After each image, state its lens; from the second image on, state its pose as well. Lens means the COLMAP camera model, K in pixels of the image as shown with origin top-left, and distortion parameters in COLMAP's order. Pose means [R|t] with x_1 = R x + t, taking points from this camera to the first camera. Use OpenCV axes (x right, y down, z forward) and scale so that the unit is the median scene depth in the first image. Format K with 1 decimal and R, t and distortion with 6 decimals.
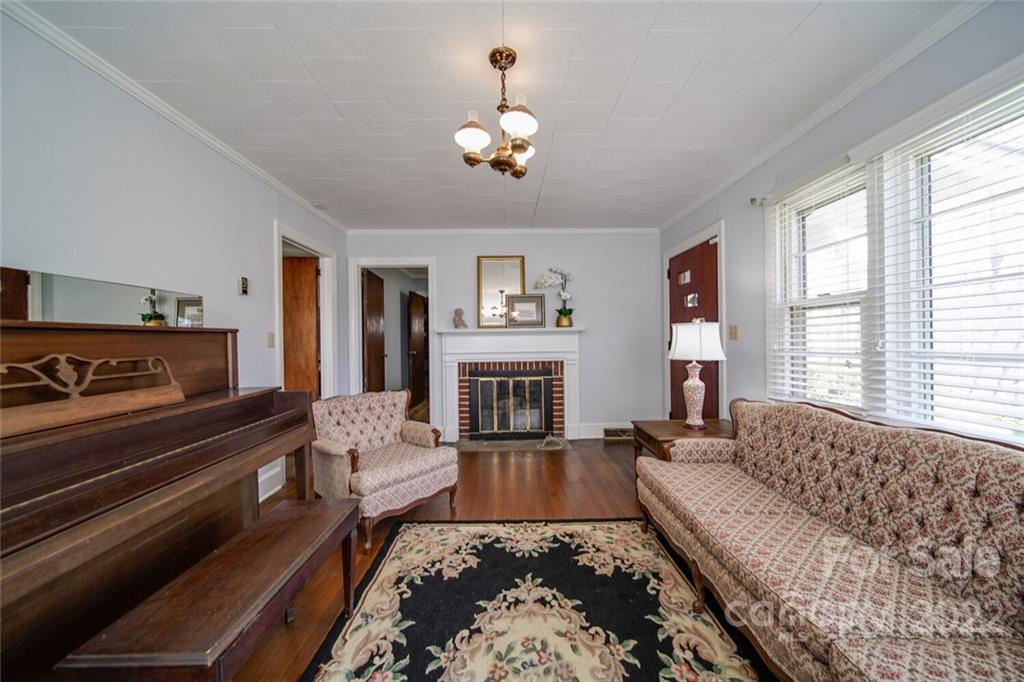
lens RADIAL K [[362.3, 0, 513.3], [0, 362.3, 341.3], [0, 0, 1]] dist [-0.000001, -0.001745]
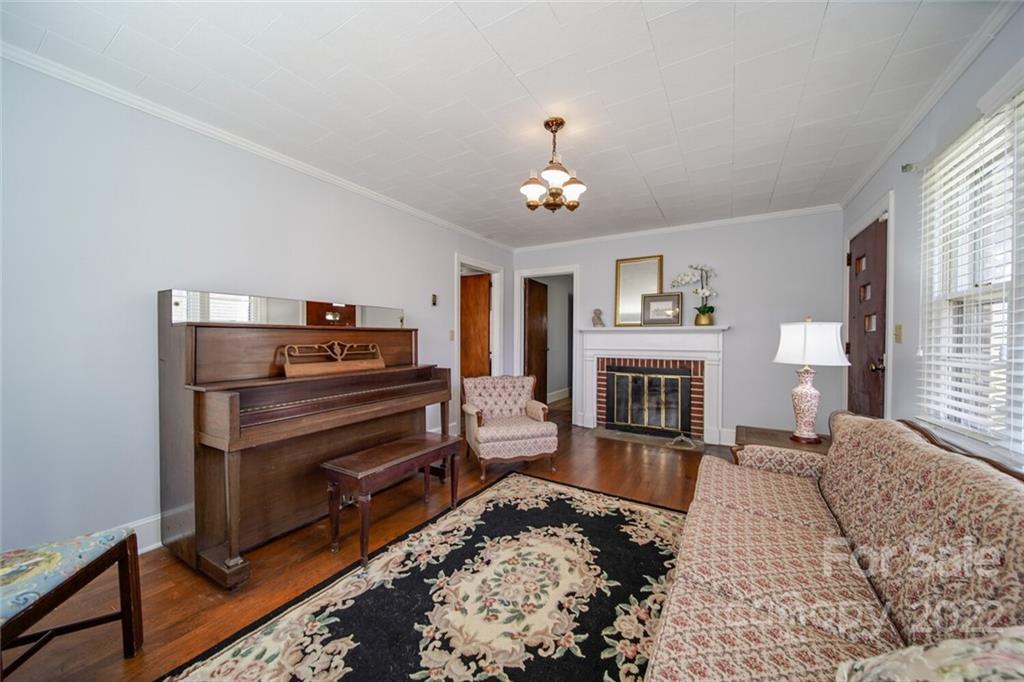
lens RADIAL K [[362.3, 0, 512.3], [0, 362.3, 341.9], [0, 0, 1]] dist [-0.000001, -0.001745]
pose [[0.845930, 0.023079, -0.532795, 0.450074], [-0.016396, 0.999716, 0.017272, -0.008258], [0.533042, -0.005876, 0.846068, -0.160489]]
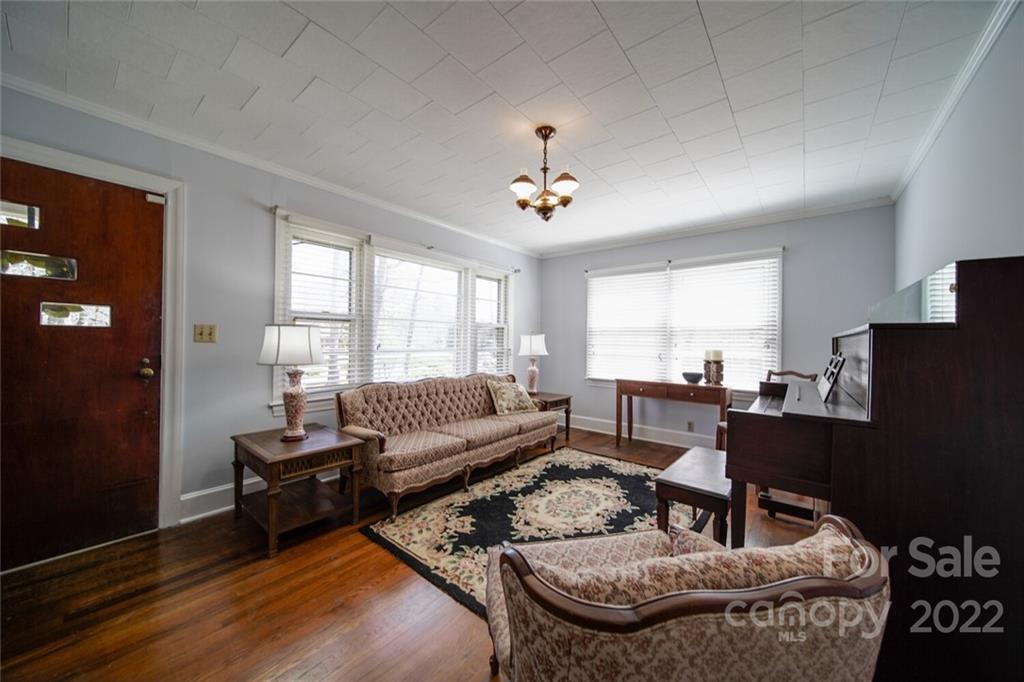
lens RADIAL K [[362.3, 0, 513.1], [0, 362.3, 340.2], [0, 0, 1]] dist [-0.000001, -0.001745]
pose [[-0.765989, 0.007503, 0.642810, -0.634971], [0.001658, 0.999952, -0.009696, -0.000788], [-0.642852, -0.006361, -0.765964, 1.679565]]
